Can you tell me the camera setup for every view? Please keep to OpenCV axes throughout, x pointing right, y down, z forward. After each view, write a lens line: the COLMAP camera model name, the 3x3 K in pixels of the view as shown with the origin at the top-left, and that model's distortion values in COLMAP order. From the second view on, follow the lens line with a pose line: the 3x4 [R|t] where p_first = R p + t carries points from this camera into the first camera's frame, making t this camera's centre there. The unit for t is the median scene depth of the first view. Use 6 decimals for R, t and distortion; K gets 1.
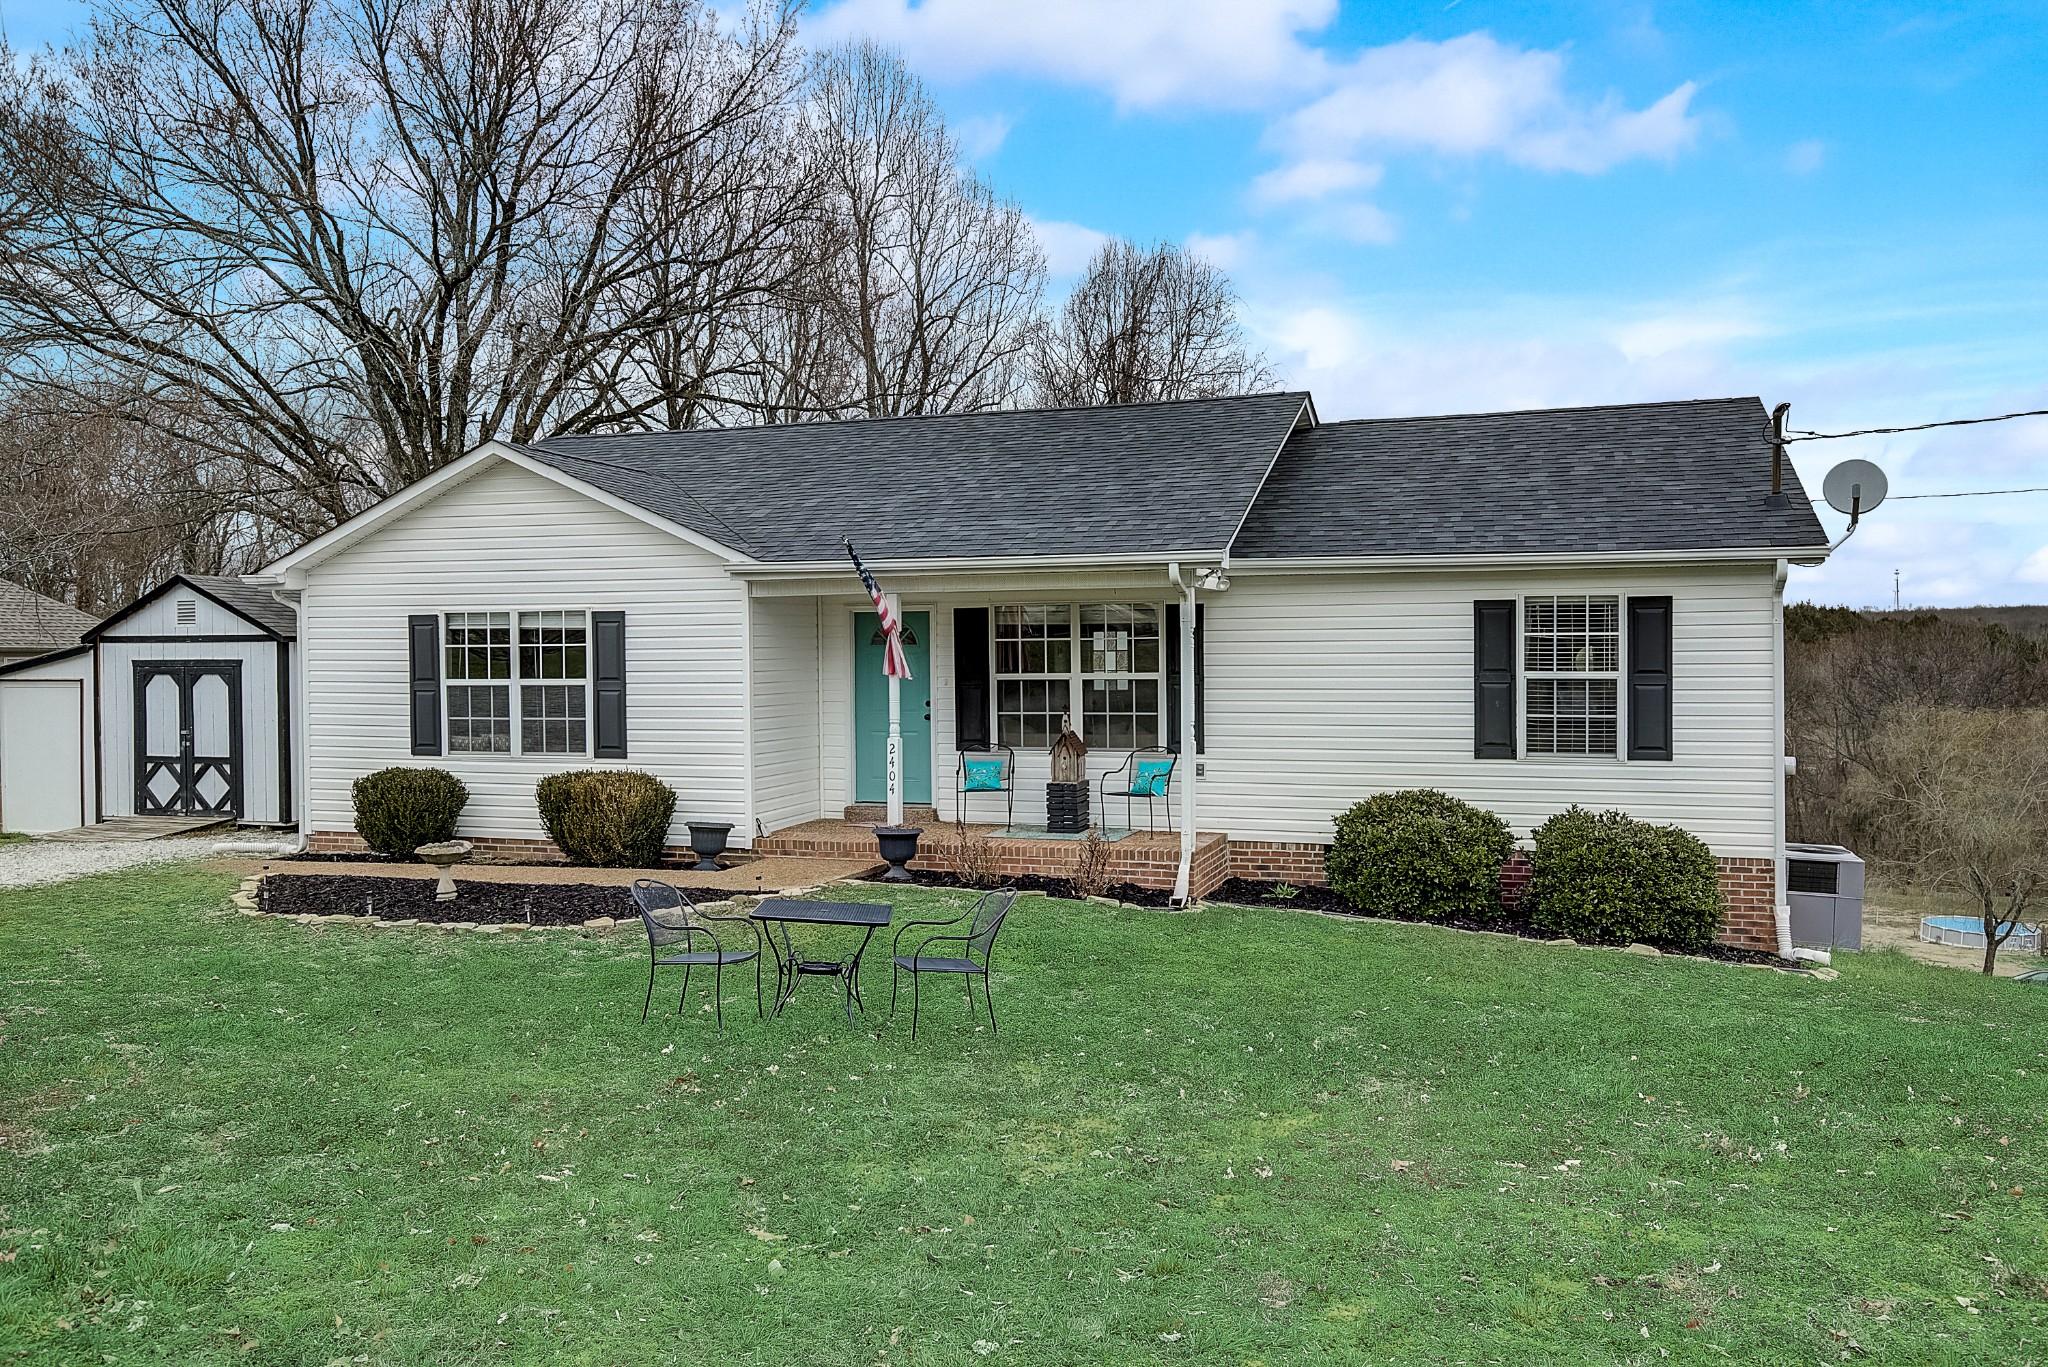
lens RADIAL K [[1496.7, 0, 1026.5], [0, 1496.7, 689.1], [0, 0, 1]] dist [0.008326, 0.011186]
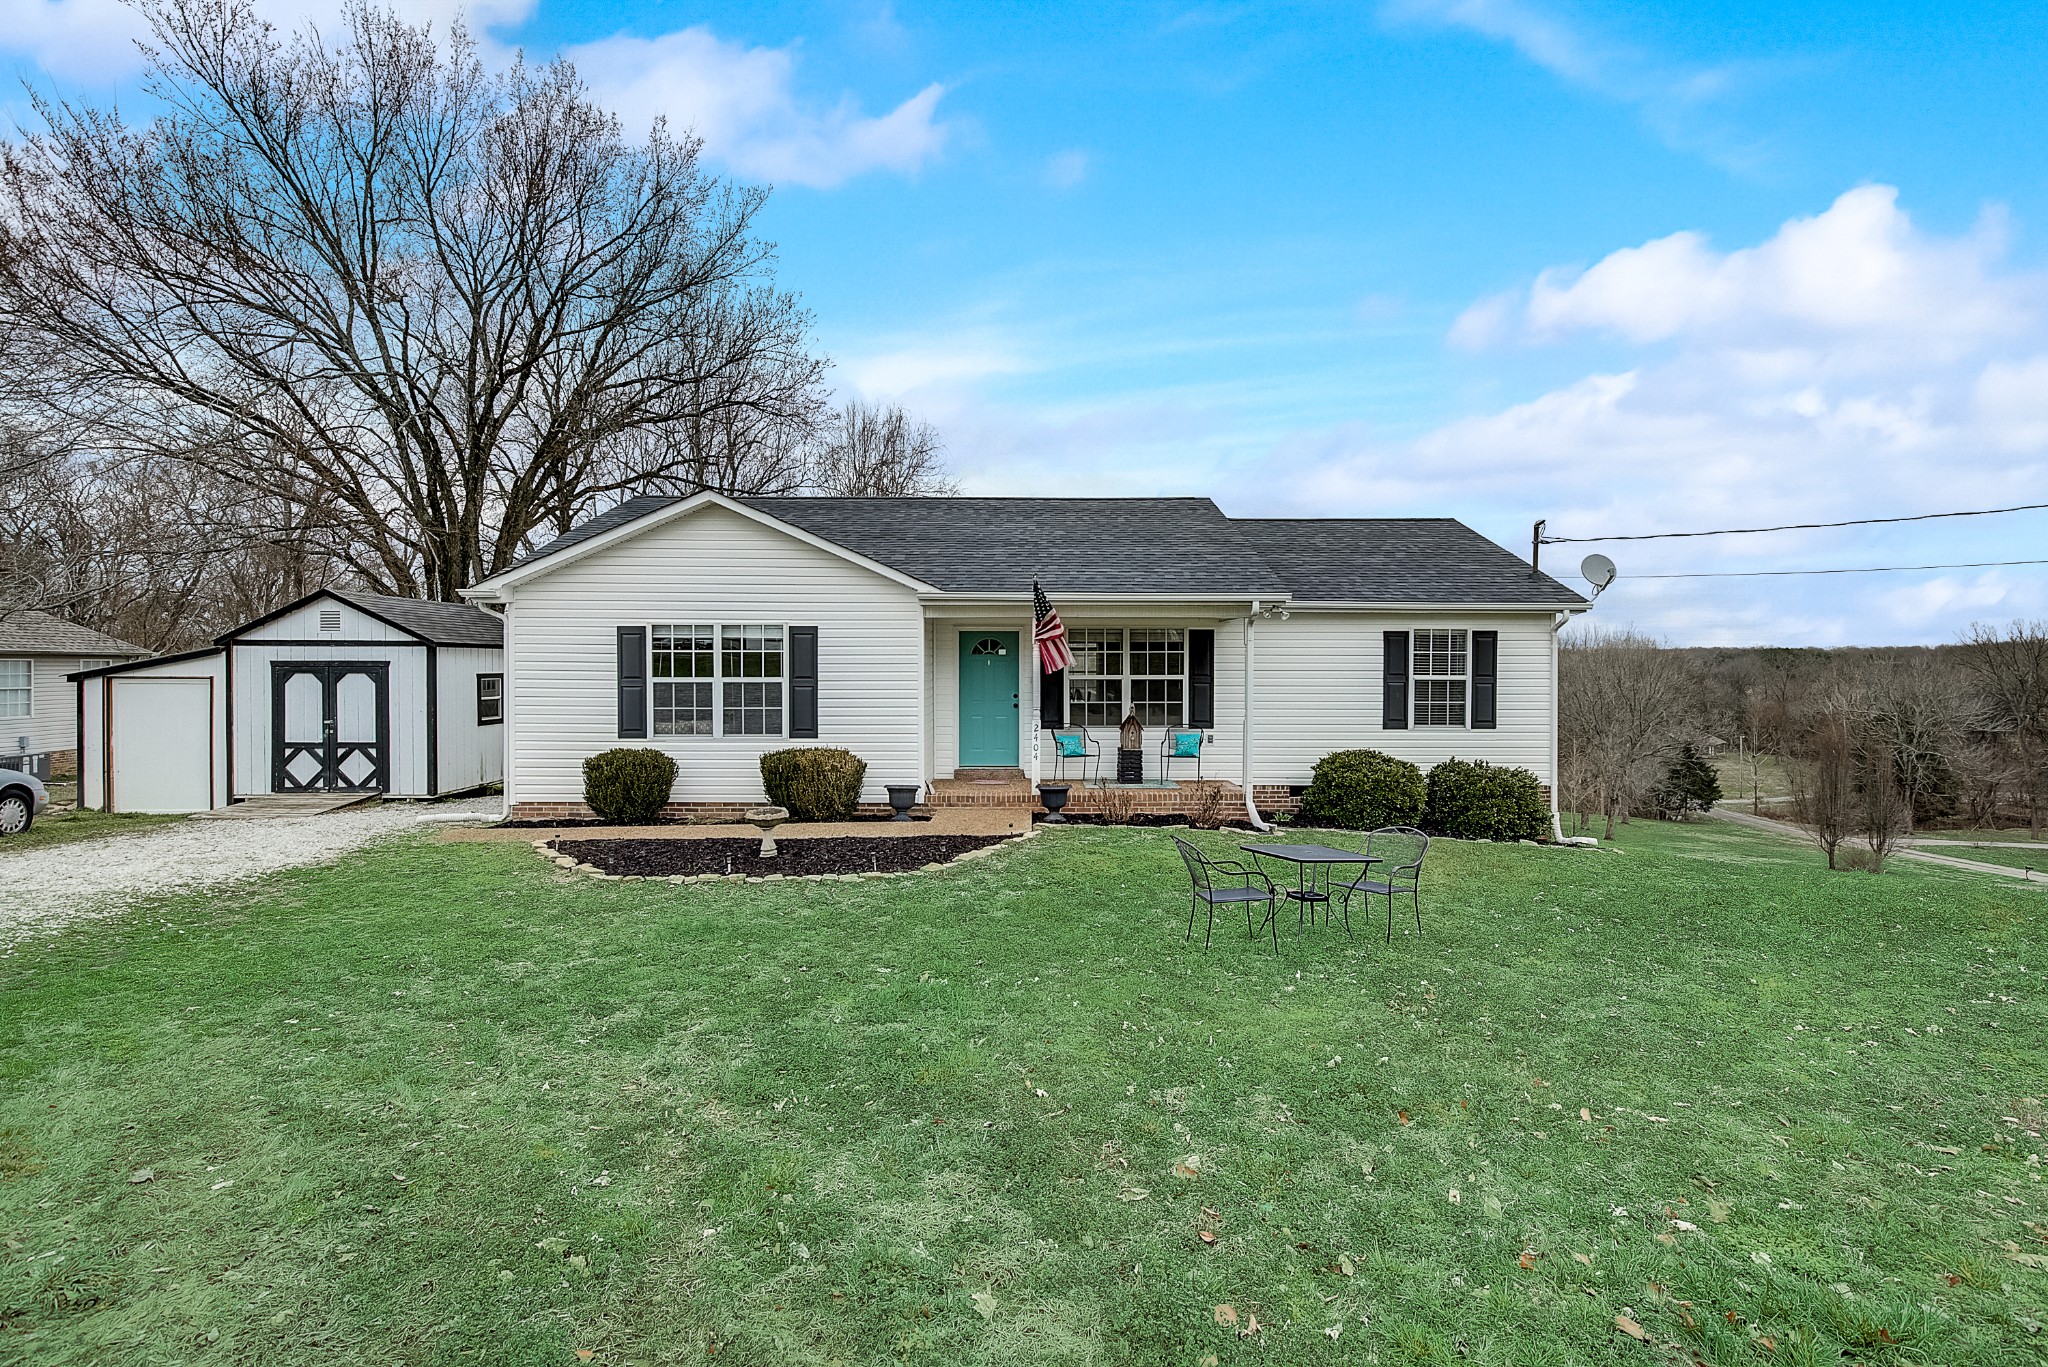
lens RADIAL K [[916.8, 0, 1032.3], [0, 916.8, 678.3], [0, 0, 1]] dist [-0.002368, 0.001550]
pose [[0.945294, 0.003571, 0.326200, -0.348431], [-0.000737, 0.999961, -0.008810, 0.000576], [-0.326219, 0.008087, 0.945260, 0.174180]]
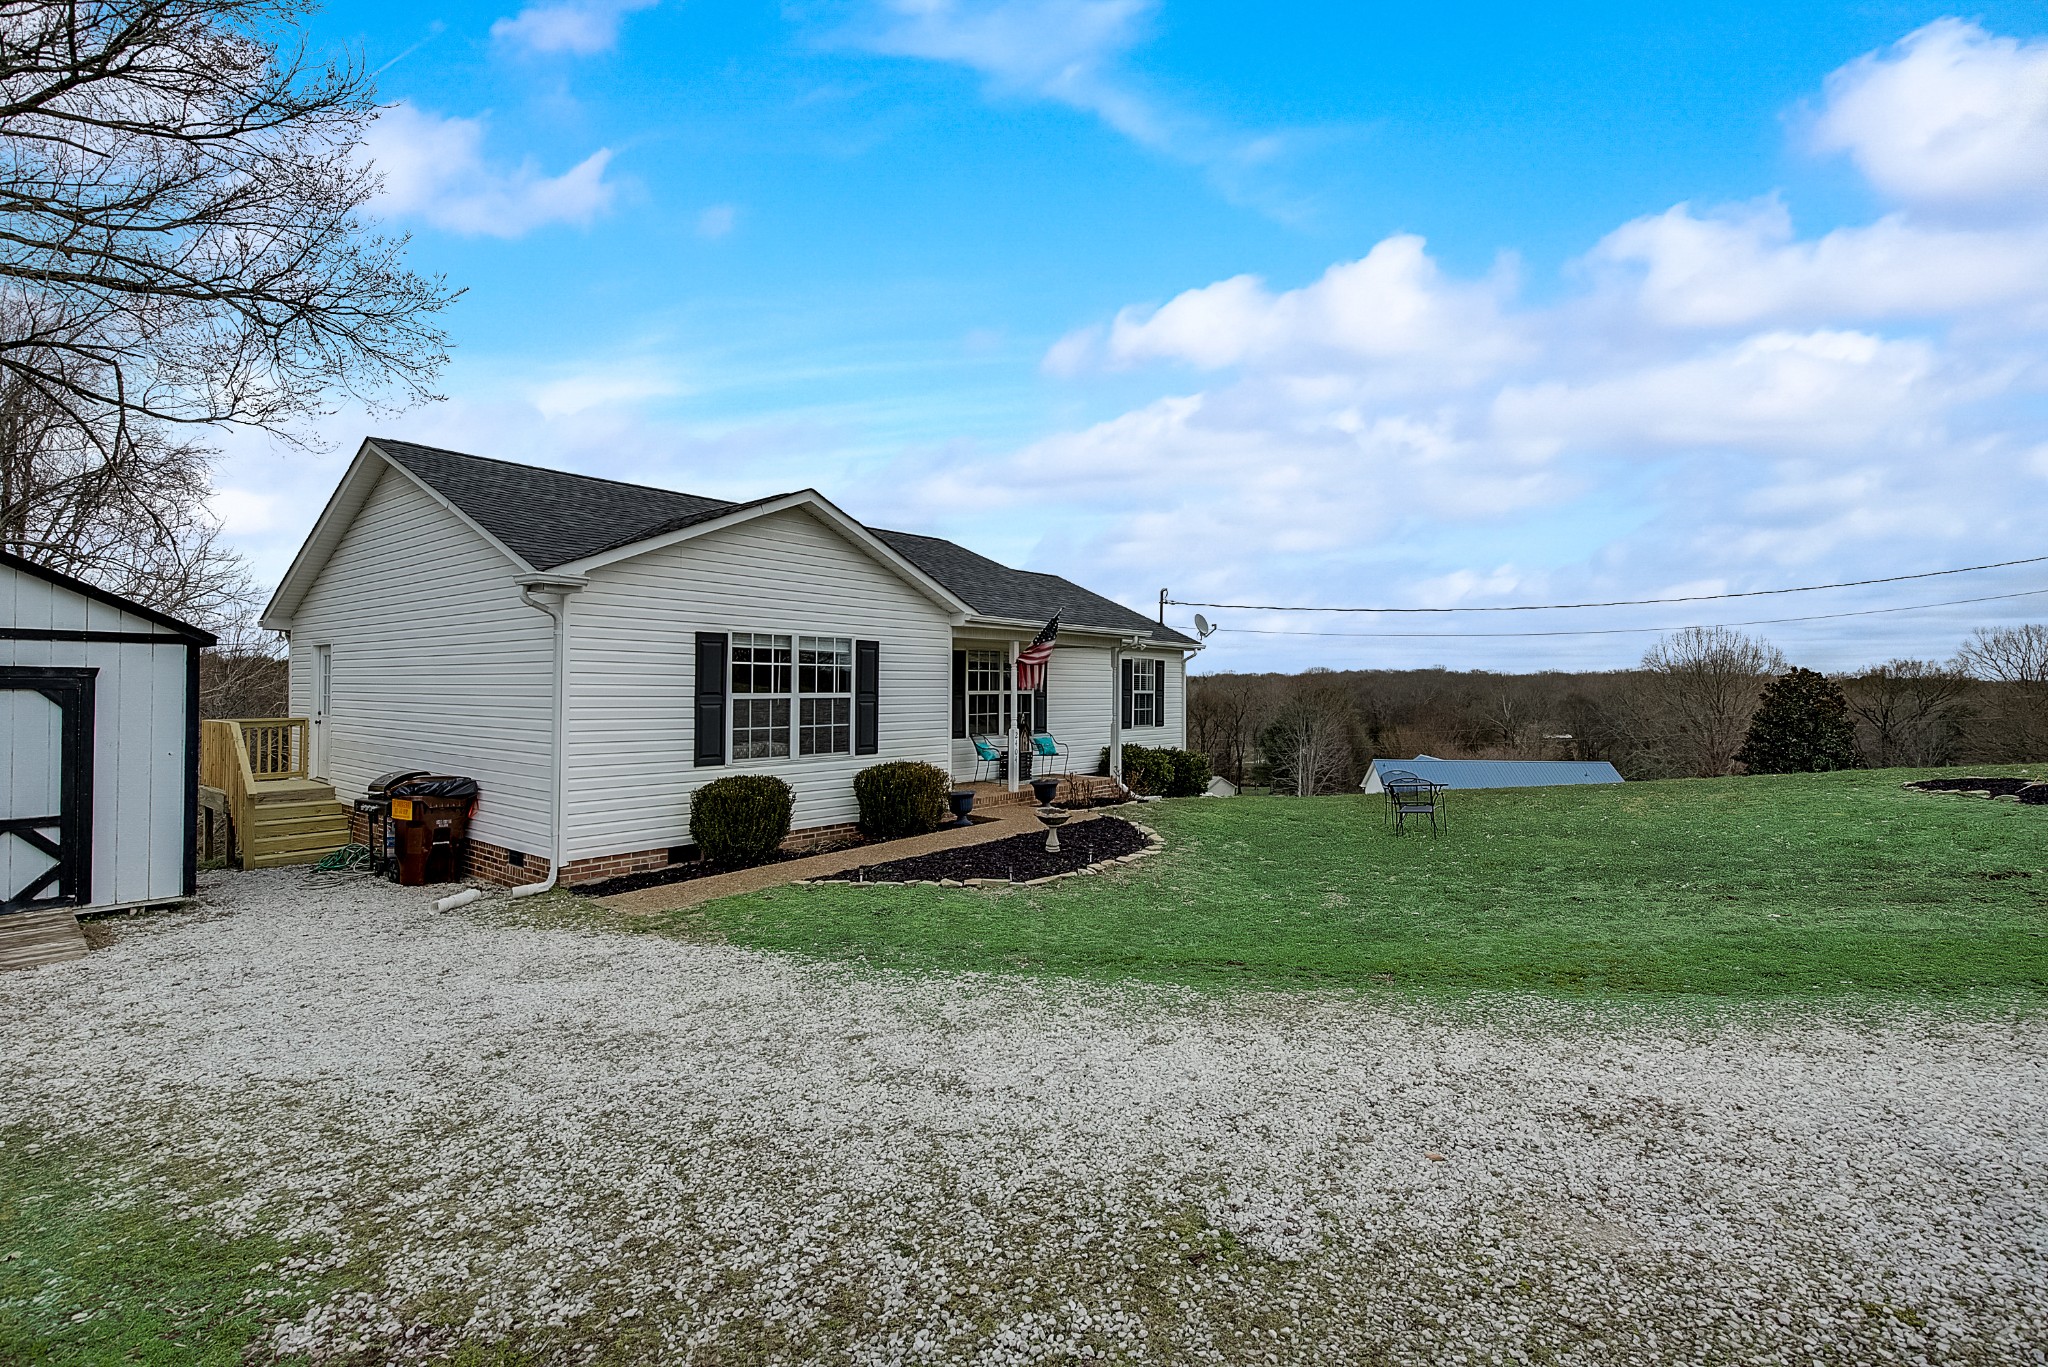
lens RADIAL K [[916.8, 0, 1029.1], [0, 916.8, 681.5], [0, 0, 1]] dist [-0.002368, 0.001550]
pose [[0.353259, 0.015758, 0.935393, -0.963120], [0.016307, 0.999603, -0.022998, 0.003685], [-0.935383, 0.023378, 0.352862, 0.585350]]
